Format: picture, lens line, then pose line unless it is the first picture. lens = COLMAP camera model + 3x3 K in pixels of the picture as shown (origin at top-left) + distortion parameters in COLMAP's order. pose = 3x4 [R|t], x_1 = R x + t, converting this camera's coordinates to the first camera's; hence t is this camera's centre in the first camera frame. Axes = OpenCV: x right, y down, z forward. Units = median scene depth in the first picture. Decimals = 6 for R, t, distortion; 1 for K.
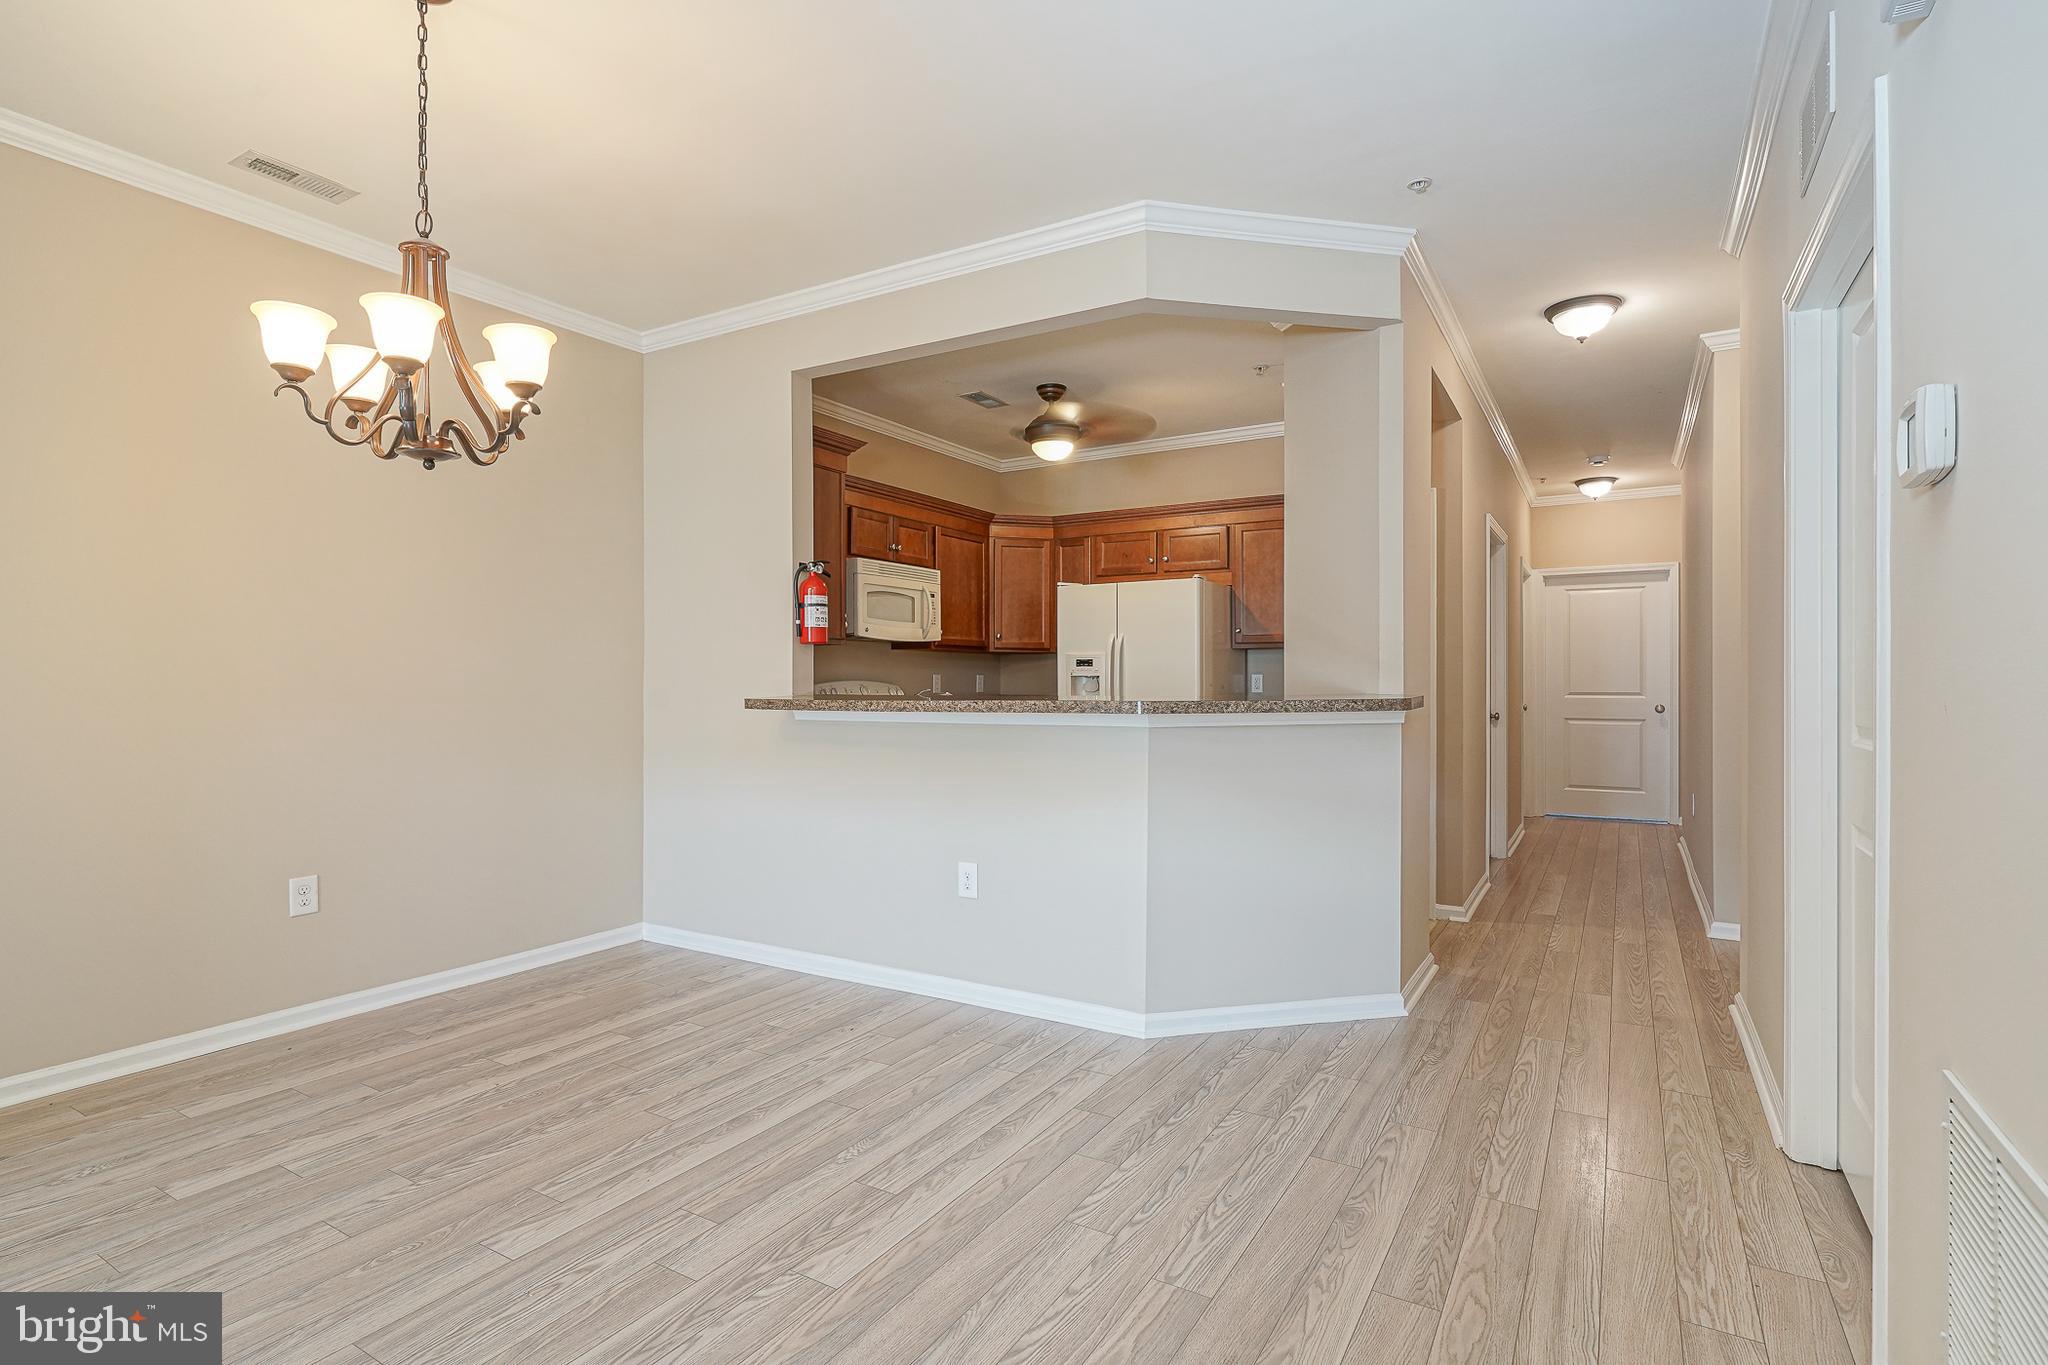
lens RADIAL K [[1007.2, 0, 1032.5], [0, 1007.2, 682.1], [0, 0, 1]] dist [-0.002512, 0.002771]
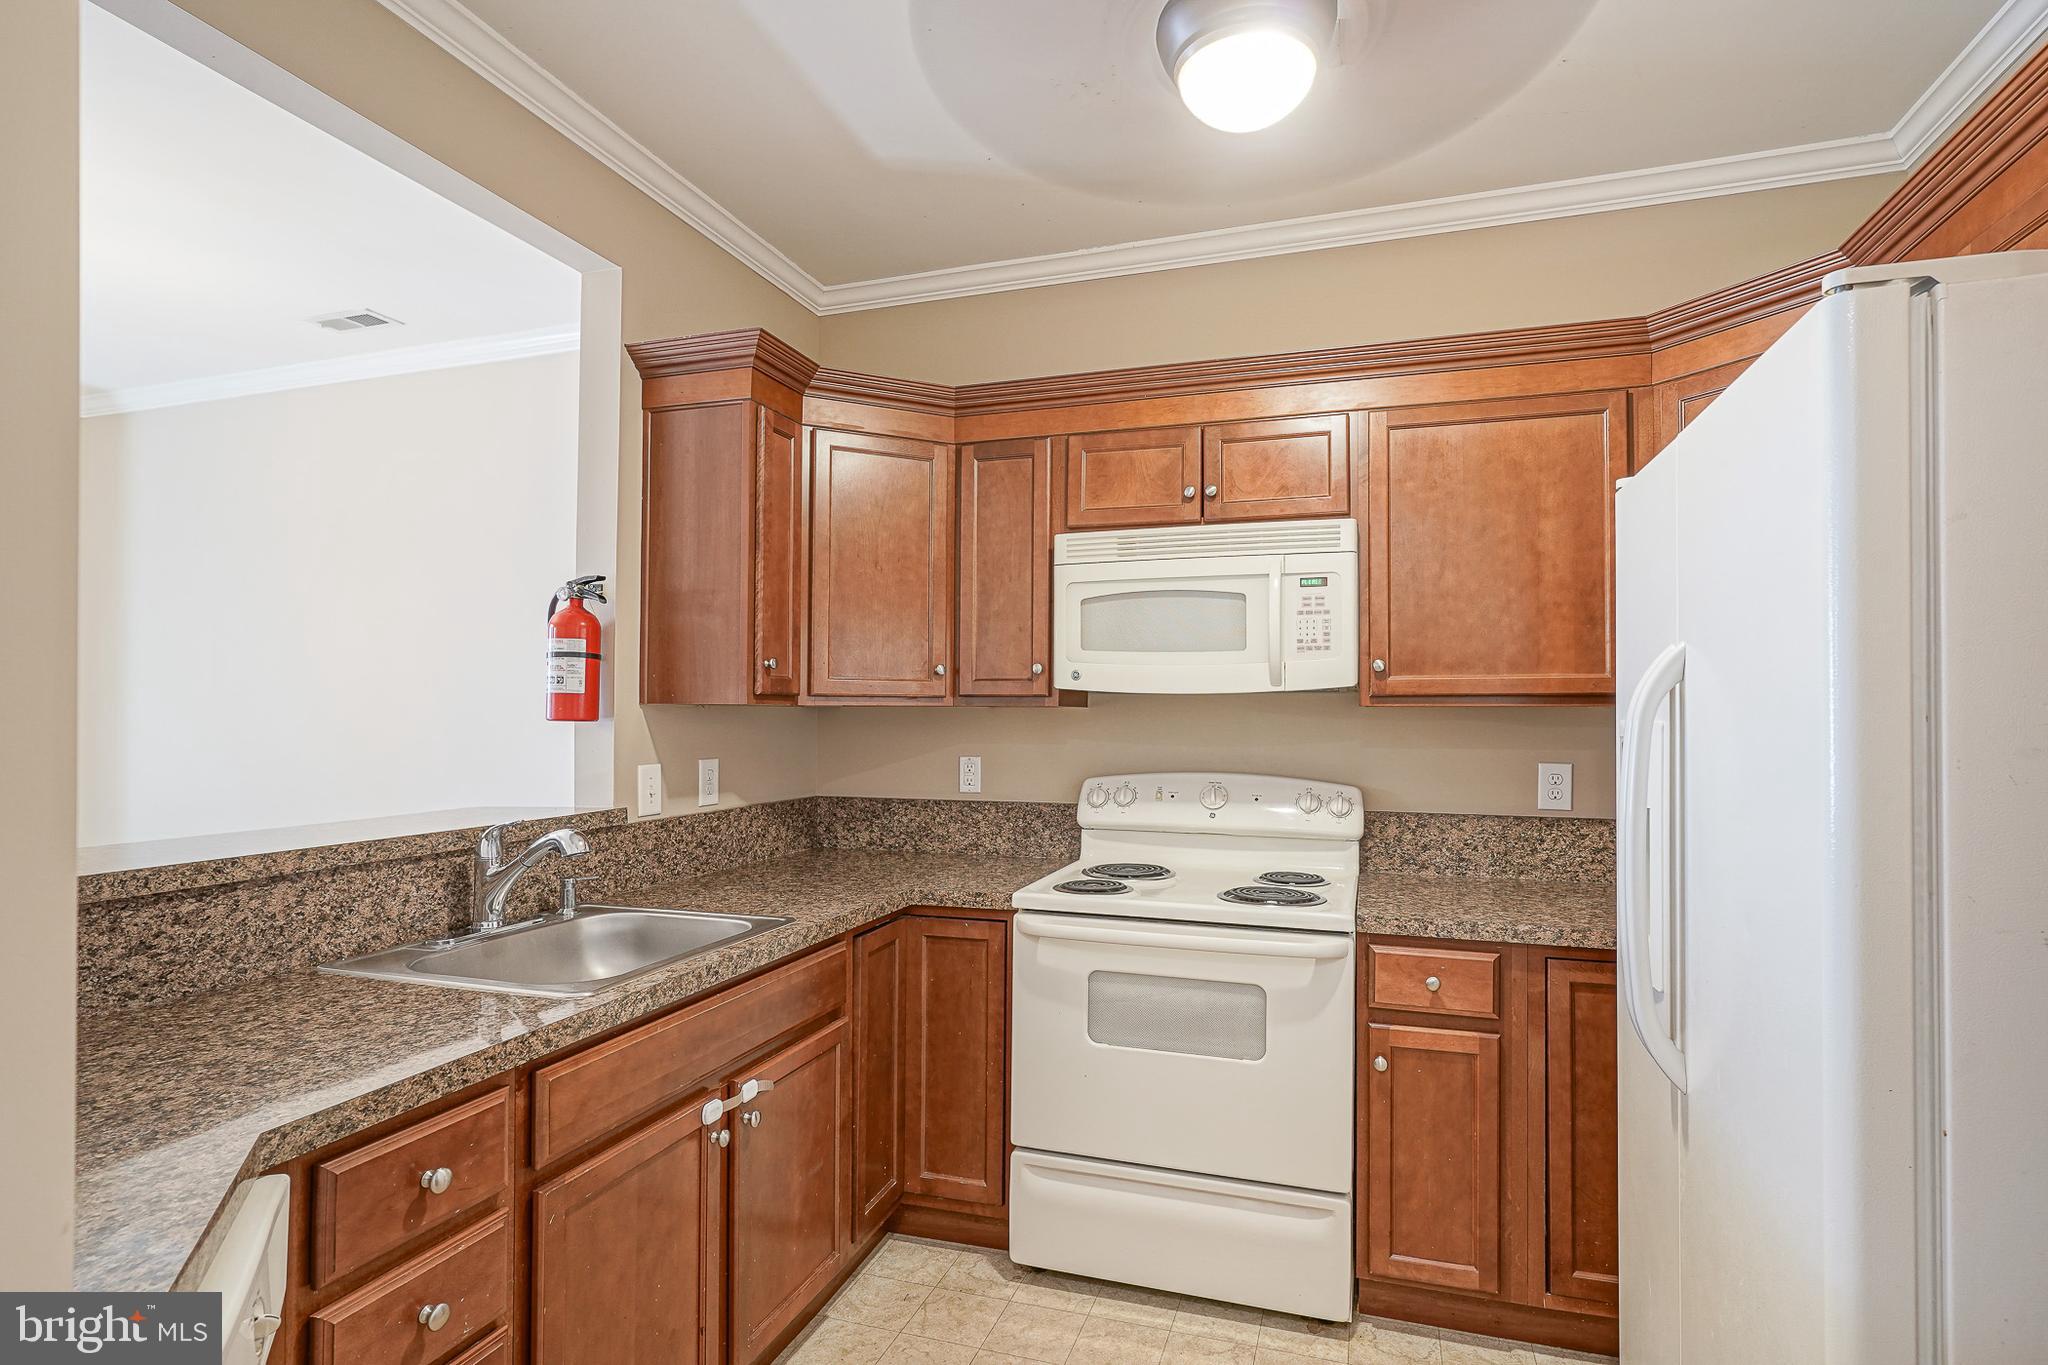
lens RADIAL K [[1007.2, 0, 1032.5], [0, 1007.2, 682.1], [0, 0, 1]] dist [-0.002512, 0.002771]
pose [[0.216202, -0.026109, -0.976000, 0.487076], [-0.002838, 0.999621, -0.027369, -0.054918], [0.976345, 0.008687, 0.216046, 1.357720]]
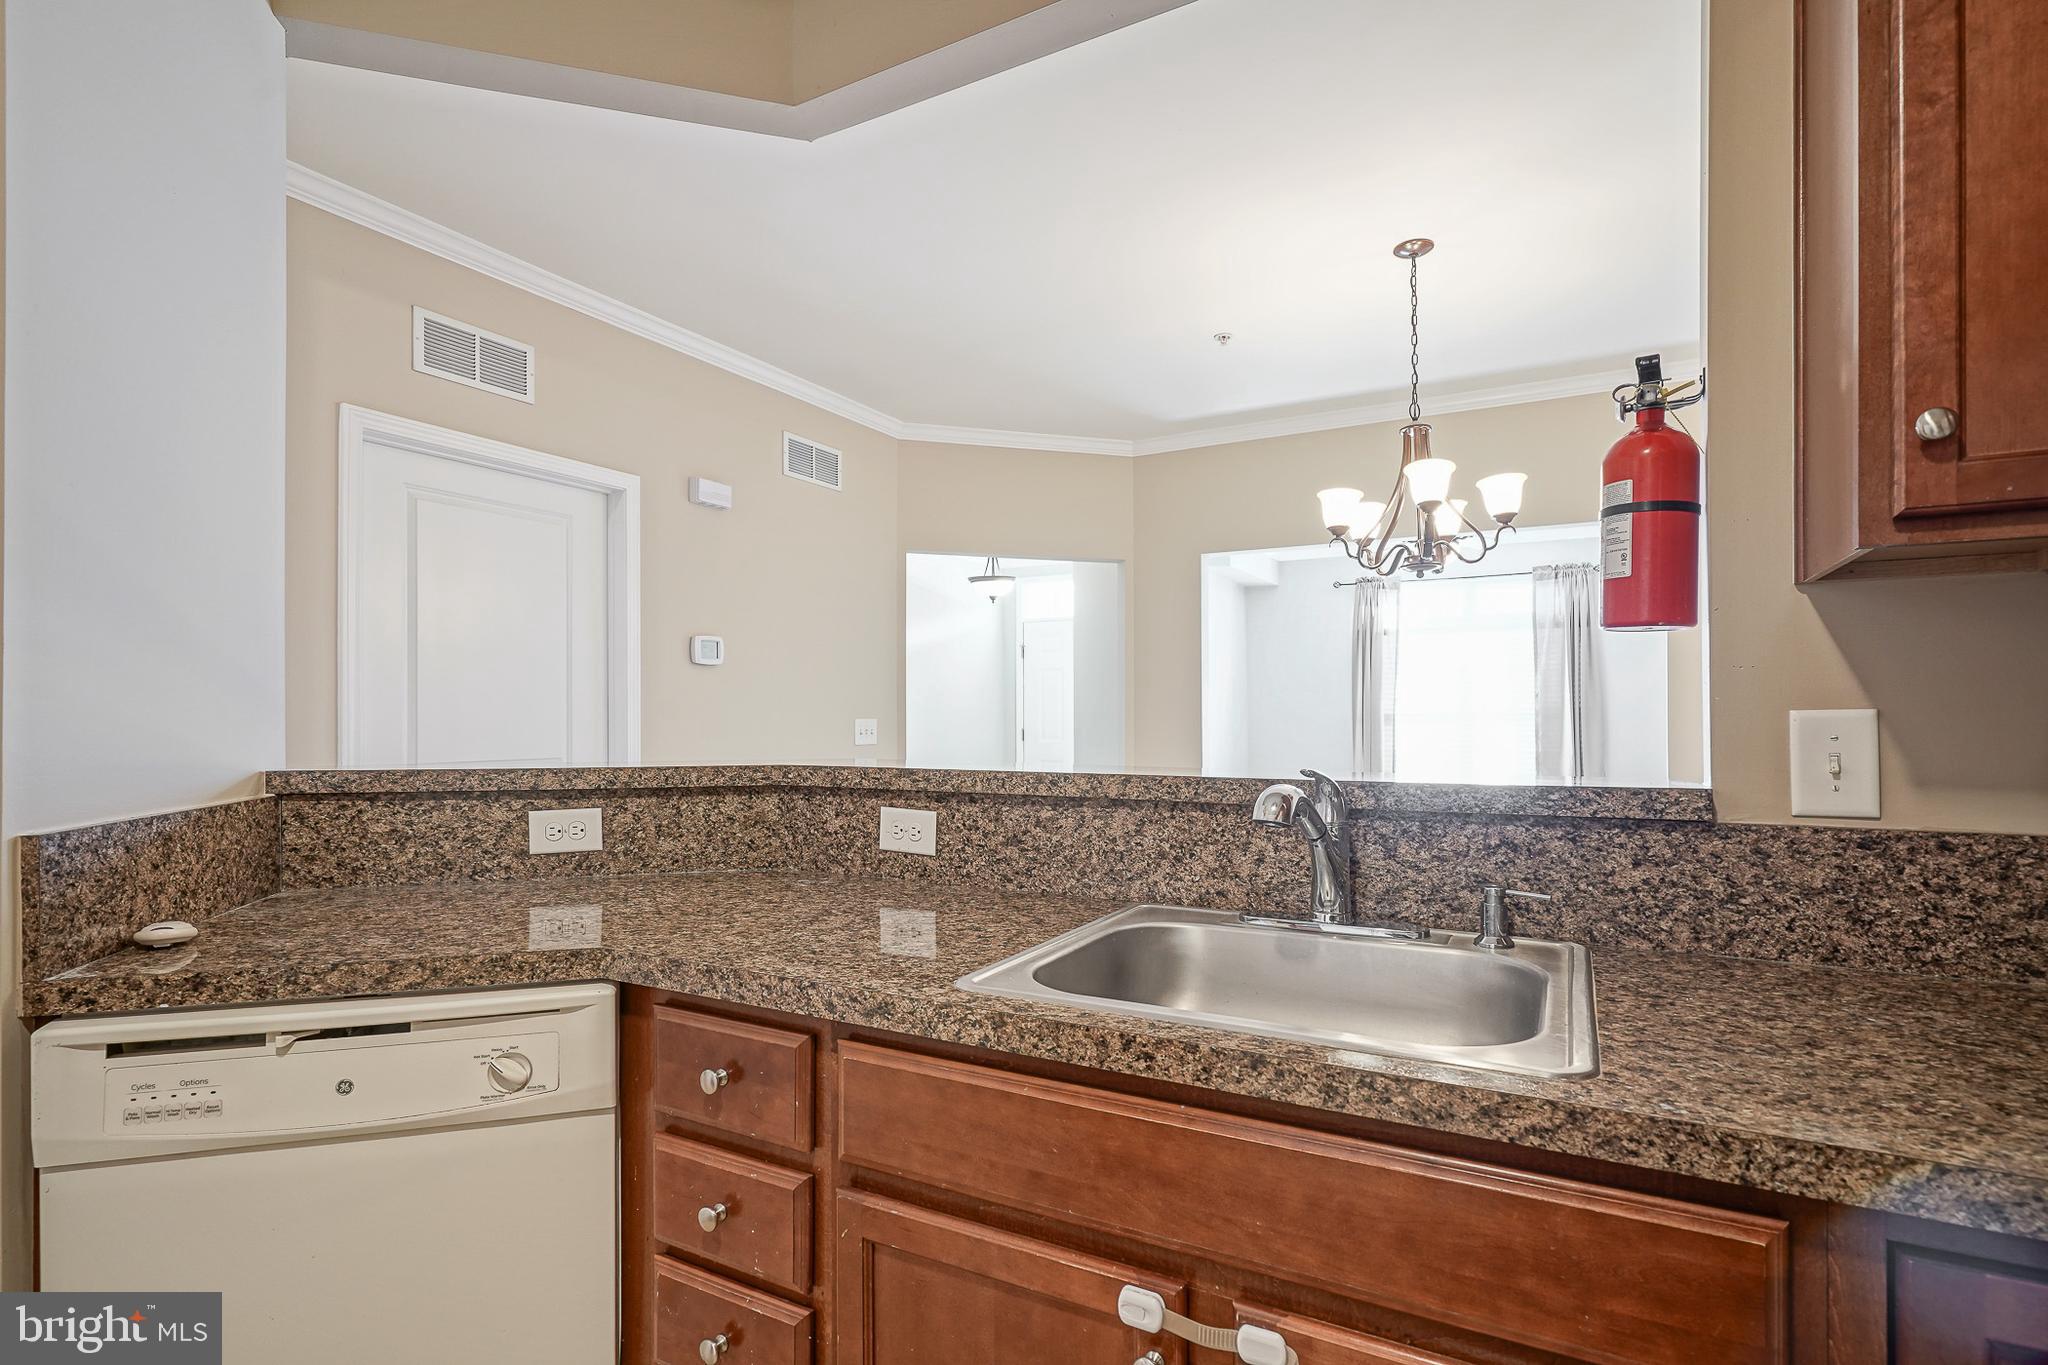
lens RADIAL K [[1025.7, 0, 1020.2], [0, 1025.7, 716.3], [0, 0, 1]] dist [-0.005400, 0.000020]
pose [[-0.999479, 0.006762, -0.031569, -0.003756], [0.006798, 0.999976, -0.001045, -0.013113], [0.031561, -0.001259, -0.999501, 1.586955]]
